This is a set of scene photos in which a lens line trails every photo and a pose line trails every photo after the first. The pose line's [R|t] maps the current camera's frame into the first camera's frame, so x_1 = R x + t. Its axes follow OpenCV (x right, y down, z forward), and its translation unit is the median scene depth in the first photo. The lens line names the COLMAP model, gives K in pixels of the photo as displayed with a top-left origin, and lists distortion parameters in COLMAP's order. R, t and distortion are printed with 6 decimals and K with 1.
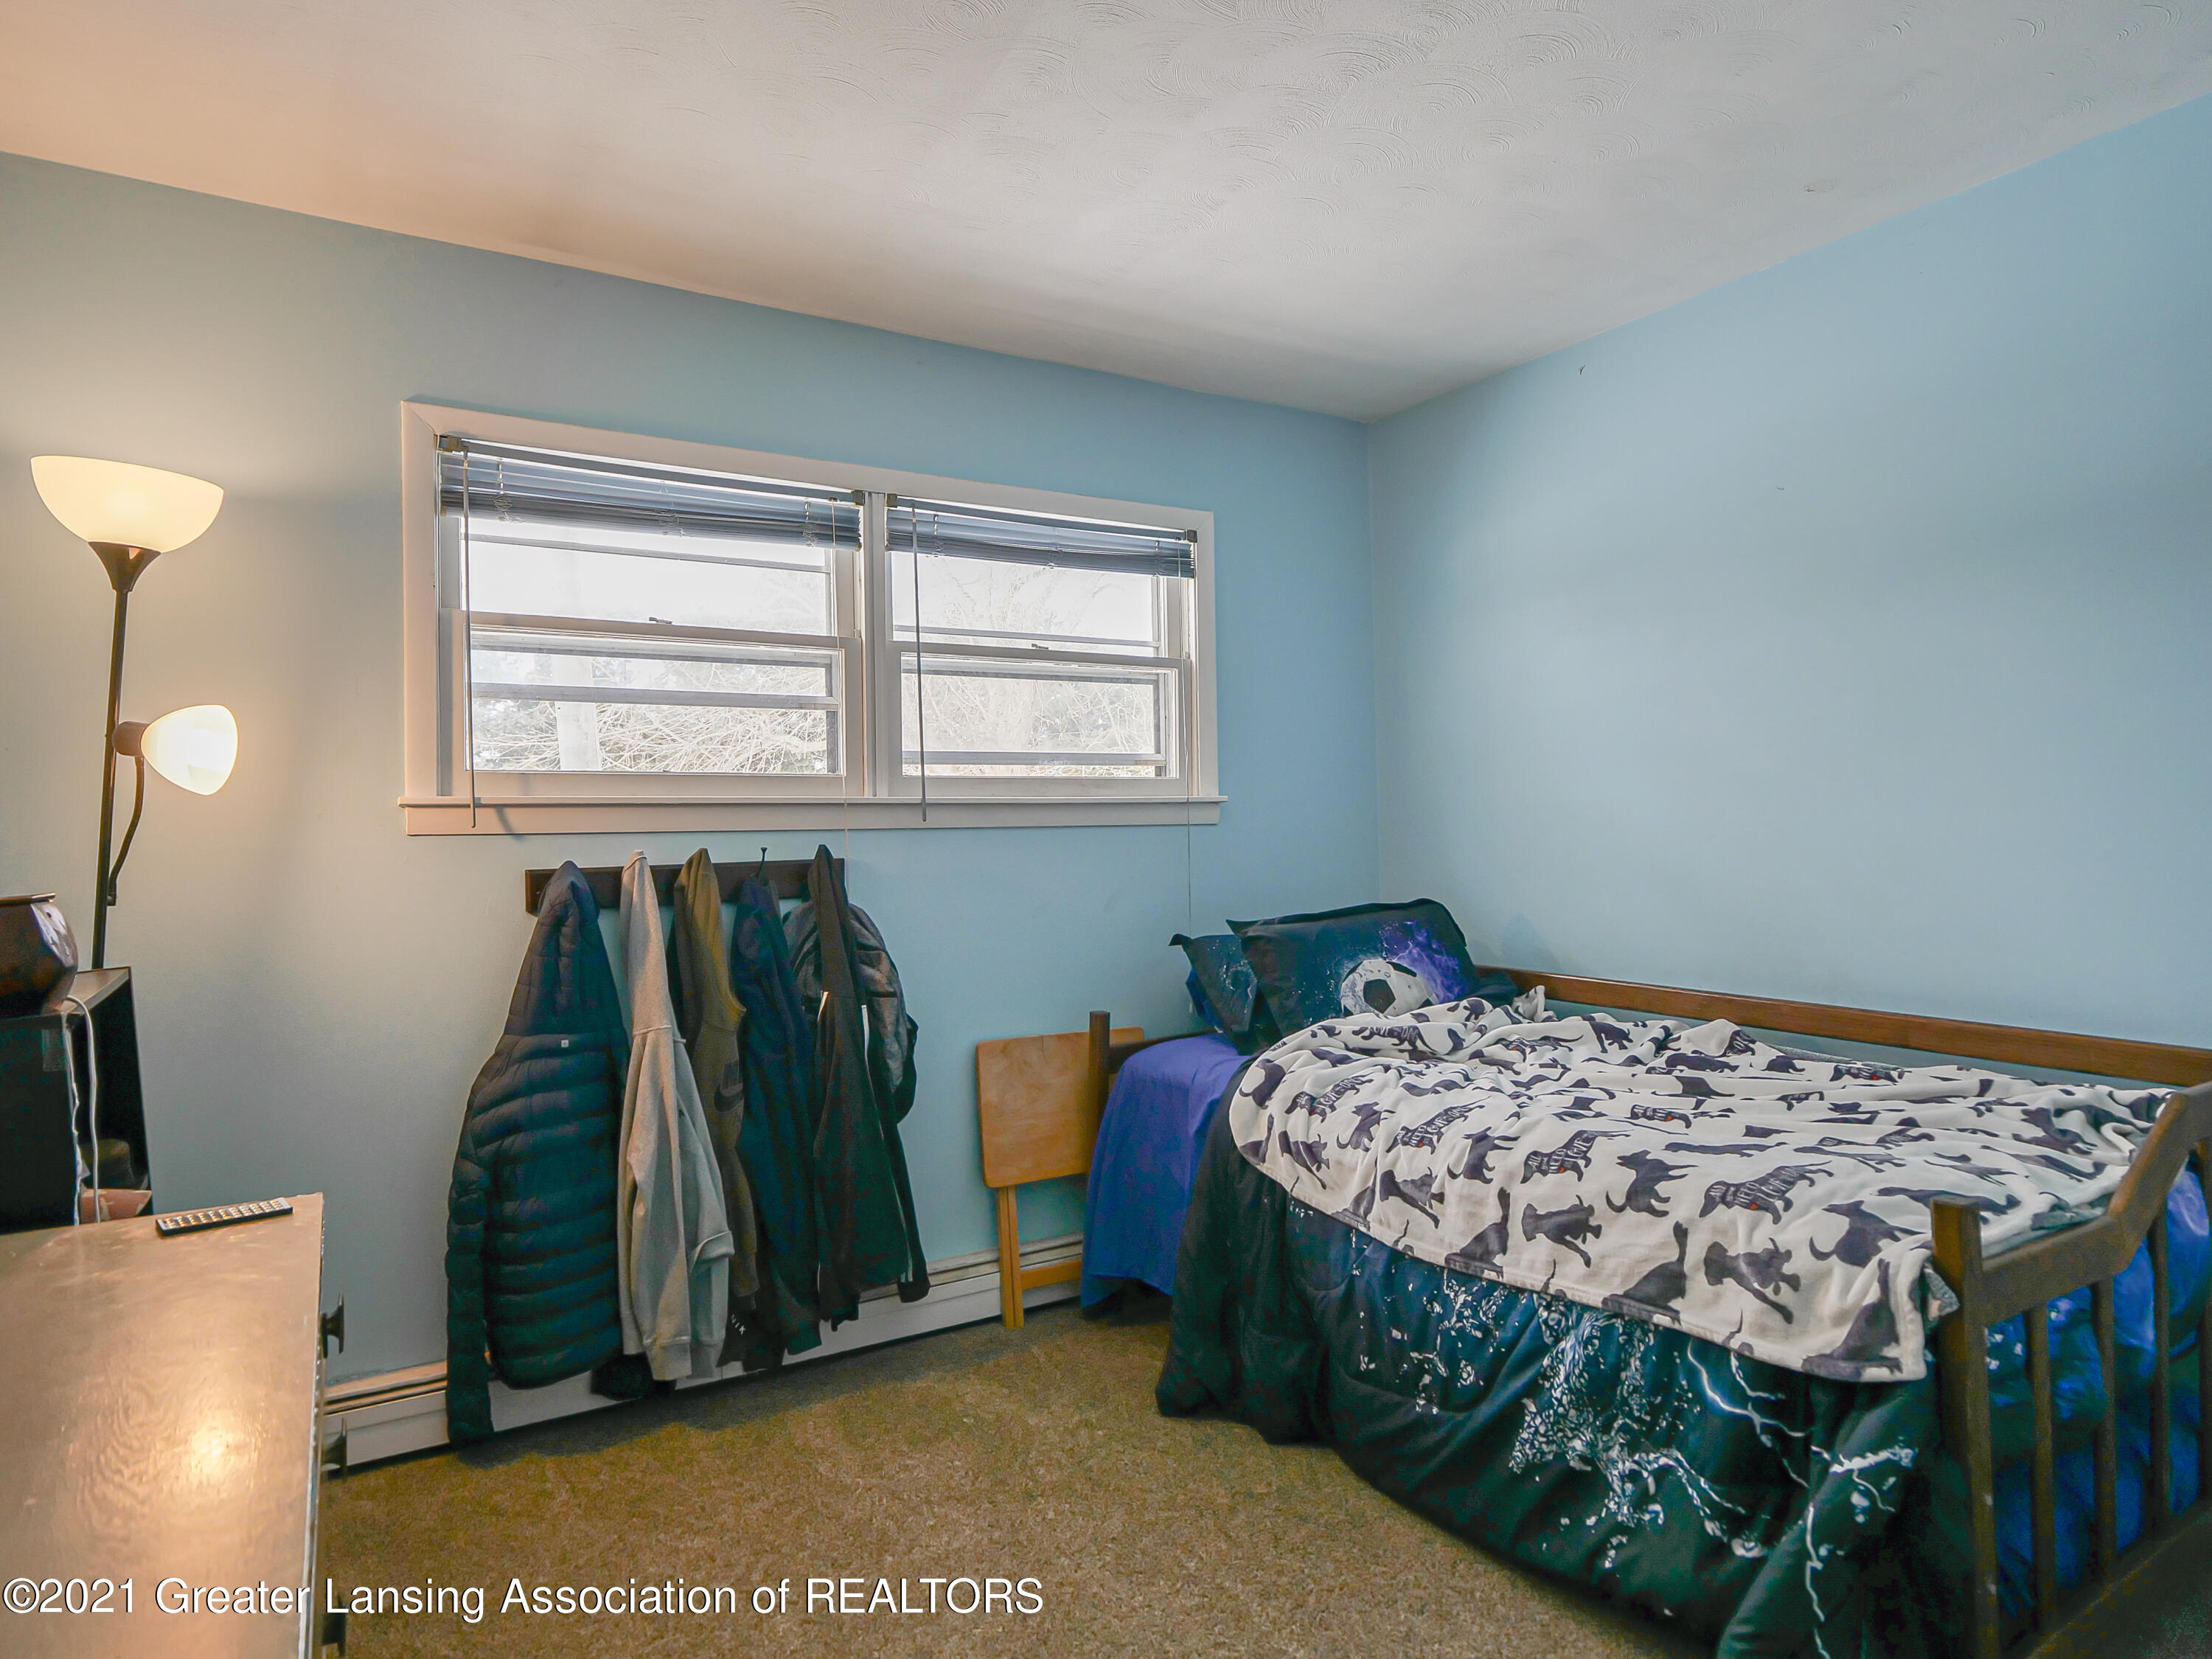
lens RADIAL K [[1281.7, 0, 1106.0], [0, 1281.7, 829.5], [0, 0, 1]] dist [-0.001461, -0.001582]
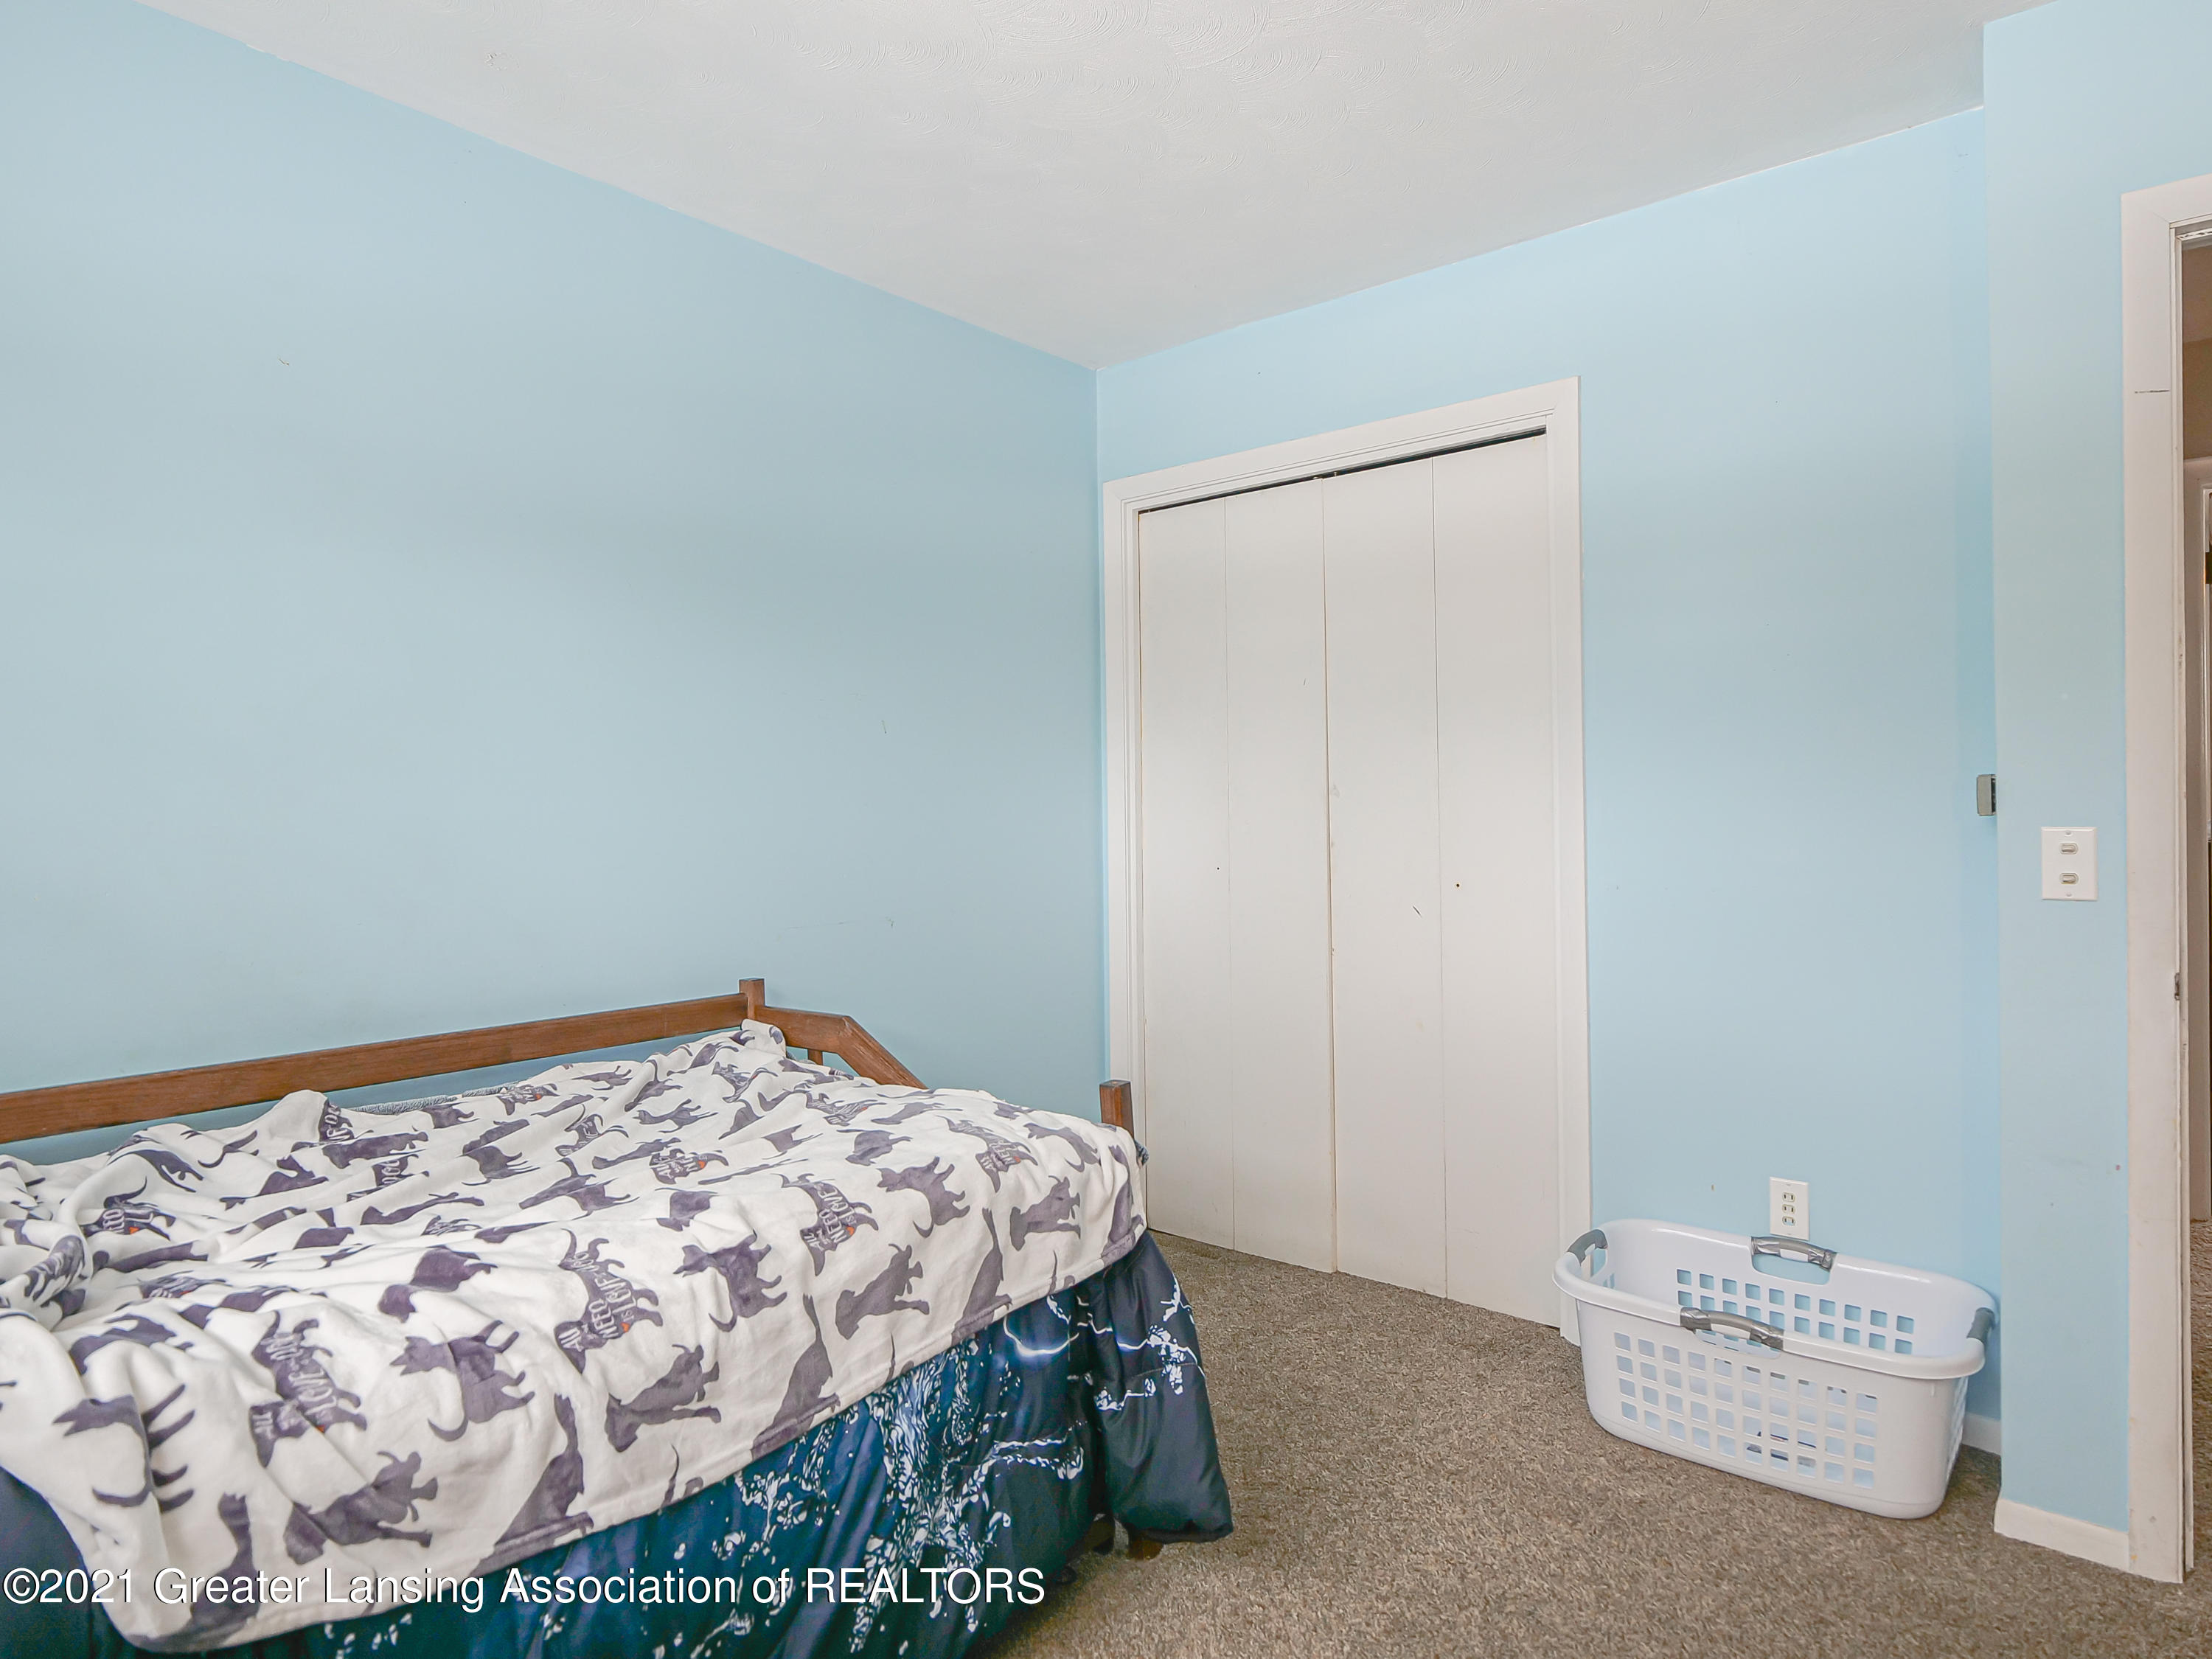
lens RADIAL K [[1281.7, 0, 1106.0], [0, 1281.7, 829.5], [0, 0, 1]] dist [-0.001461, -0.001582]
pose [[-0.331085, 0.015032, 0.943481, -0.448452], [0.029220, 0.999557, -0.005671, 0.025204], [-0.943148, 0.025691, -0.331378, 1.097211]]
